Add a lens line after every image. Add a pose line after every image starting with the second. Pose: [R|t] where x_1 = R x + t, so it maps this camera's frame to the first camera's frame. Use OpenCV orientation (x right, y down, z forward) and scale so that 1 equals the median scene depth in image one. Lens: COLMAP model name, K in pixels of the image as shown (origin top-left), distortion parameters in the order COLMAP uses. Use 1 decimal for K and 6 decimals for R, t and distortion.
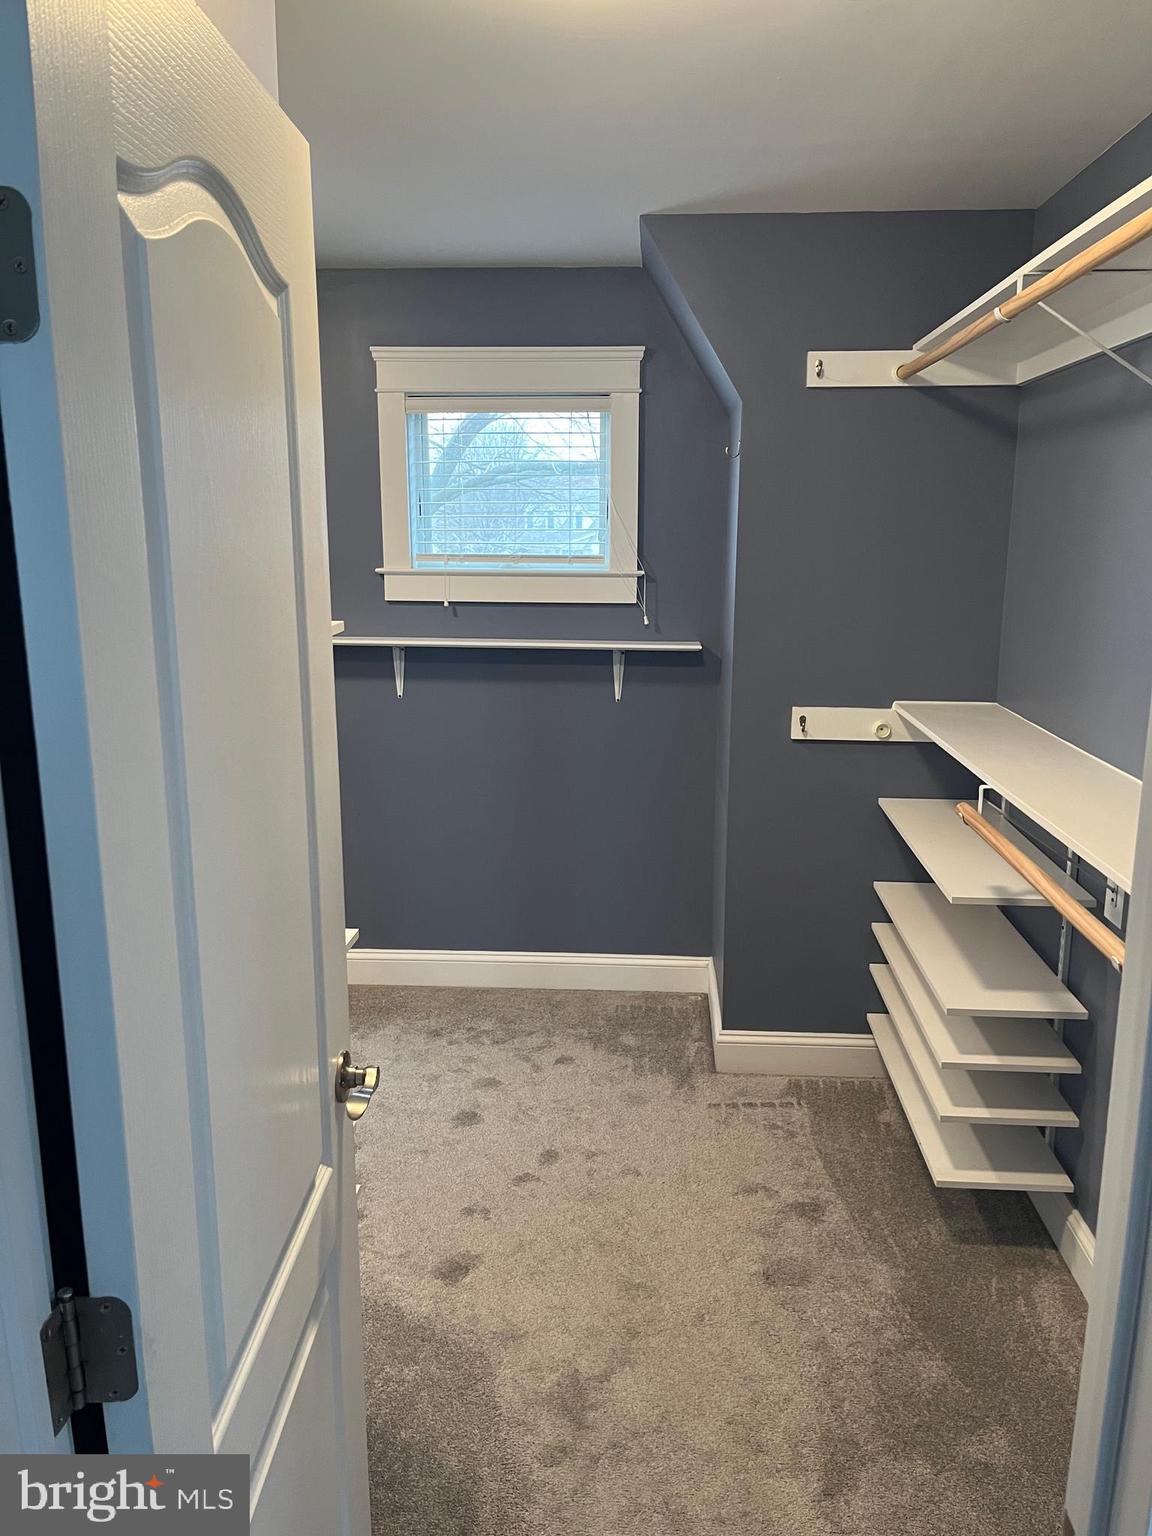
lens RADIAL K [[1163.7, 0, 577.3], [0, 1163.7, 770.1], [0, 0, 1]] dist [0.033824, -0.036652]
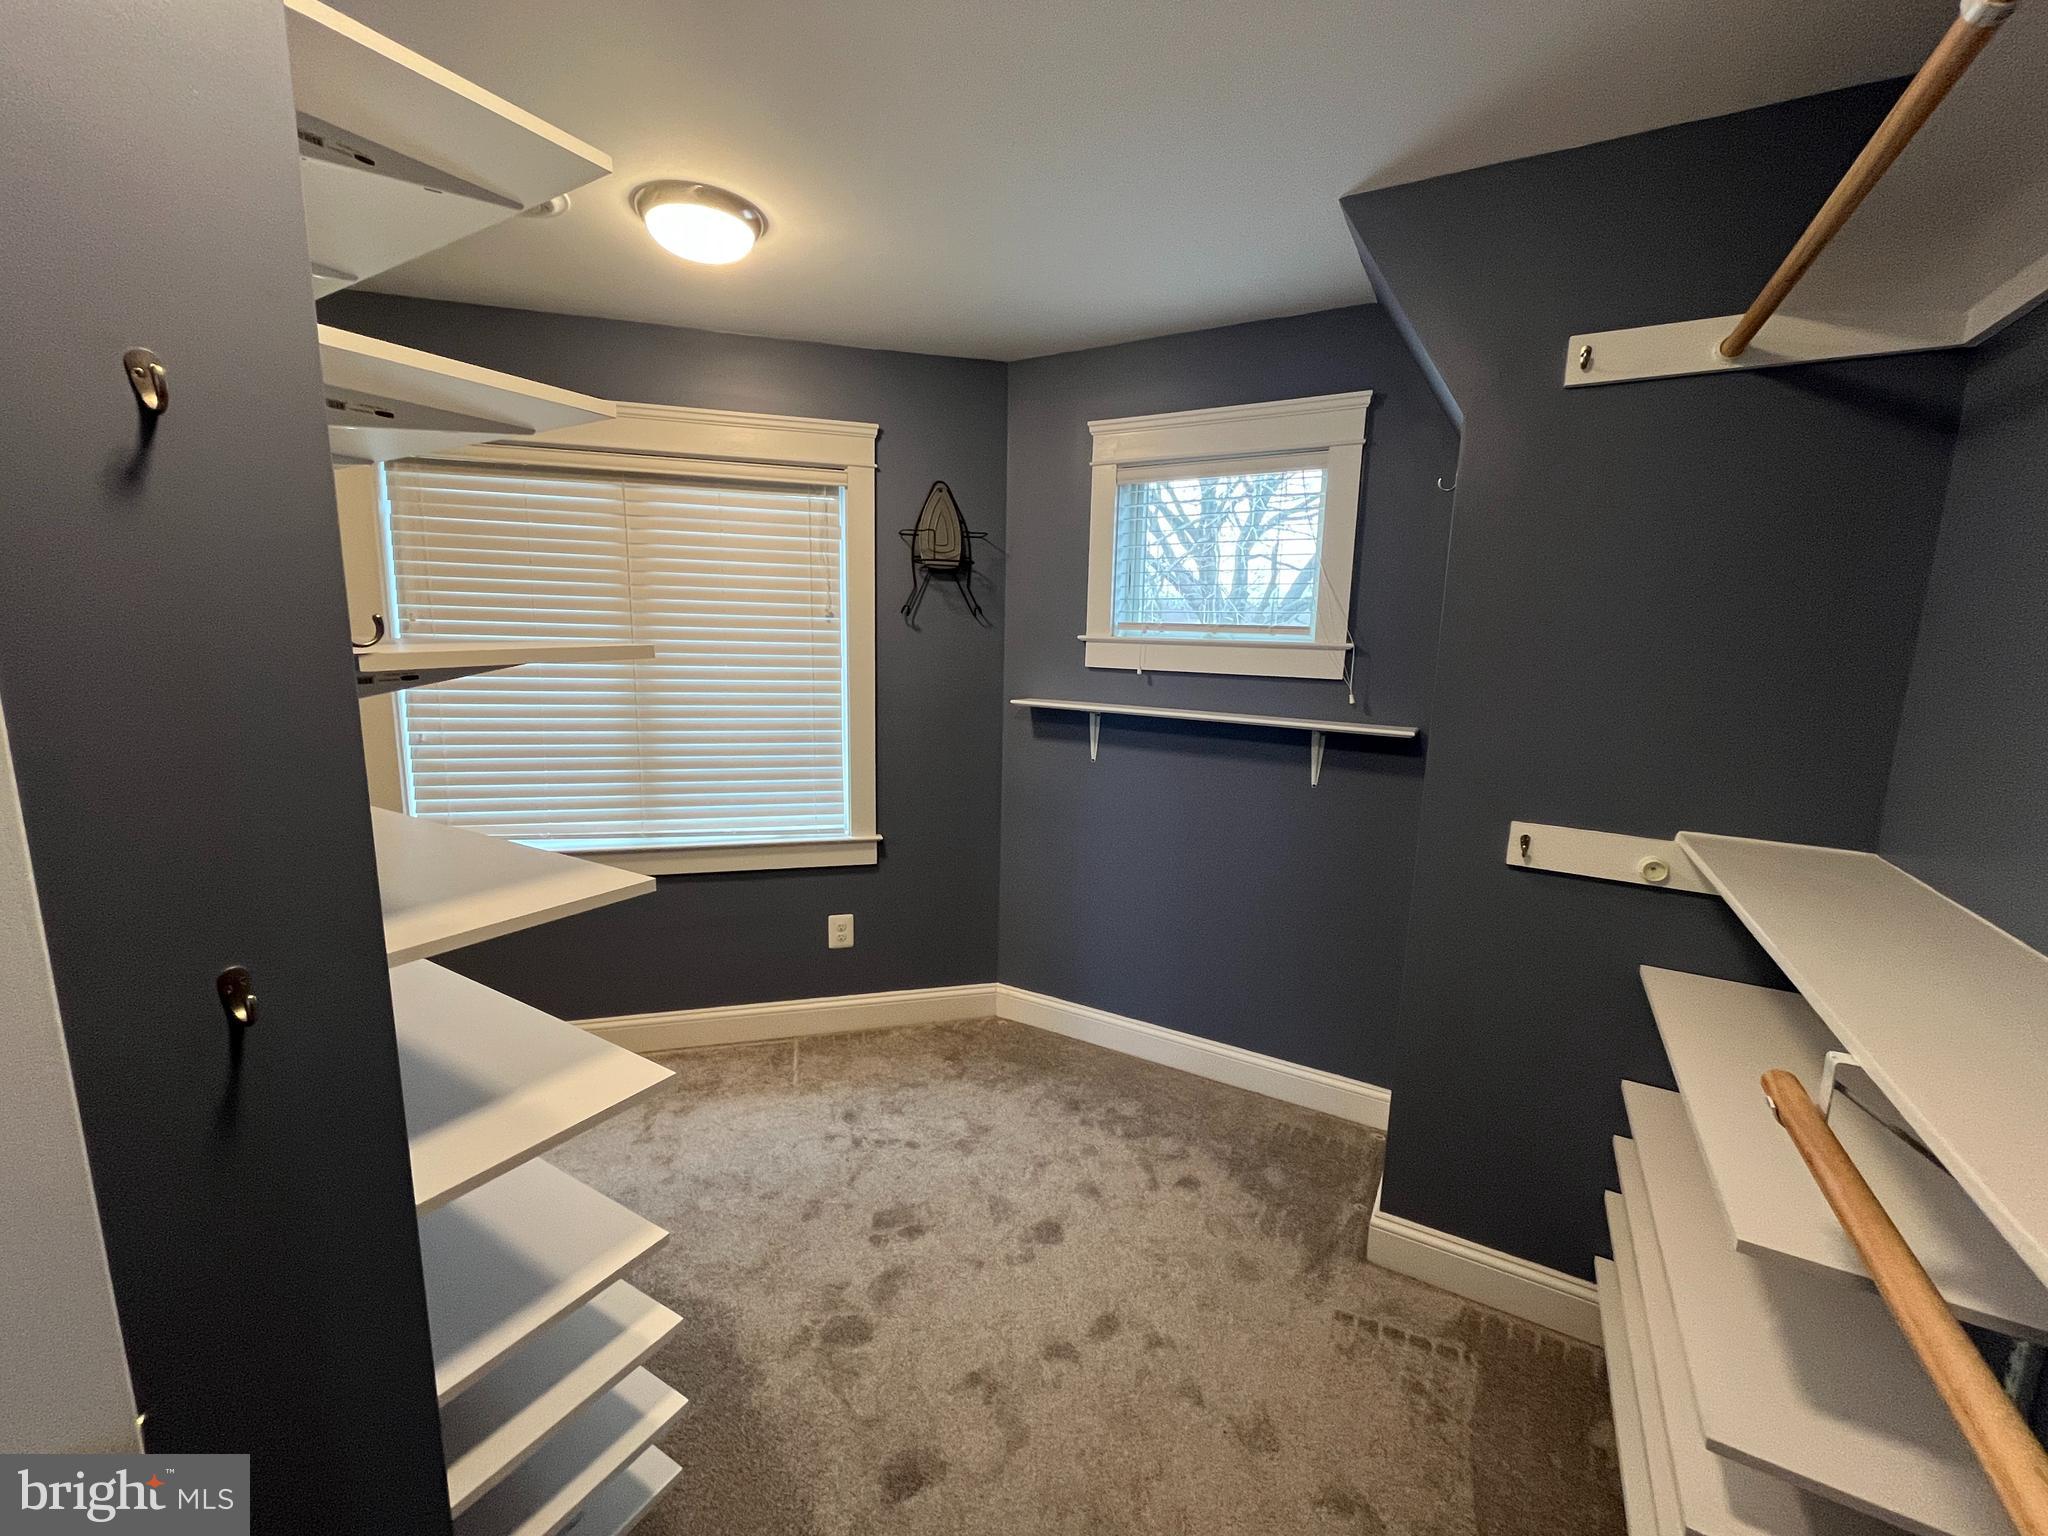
lens RADIAL K [[823.1, 0, 1019.5], [0, 823.1, 766.4], [0, 0, 1]] dist [-0.008288, -0.000468]
pose [[0.892762, 0.091002, -0.441242, 0.121225], [-0.112663, 0.993365, -0.023078, -0.037811], [0.436215, 0.070315, 0.897091, 0.358224]]
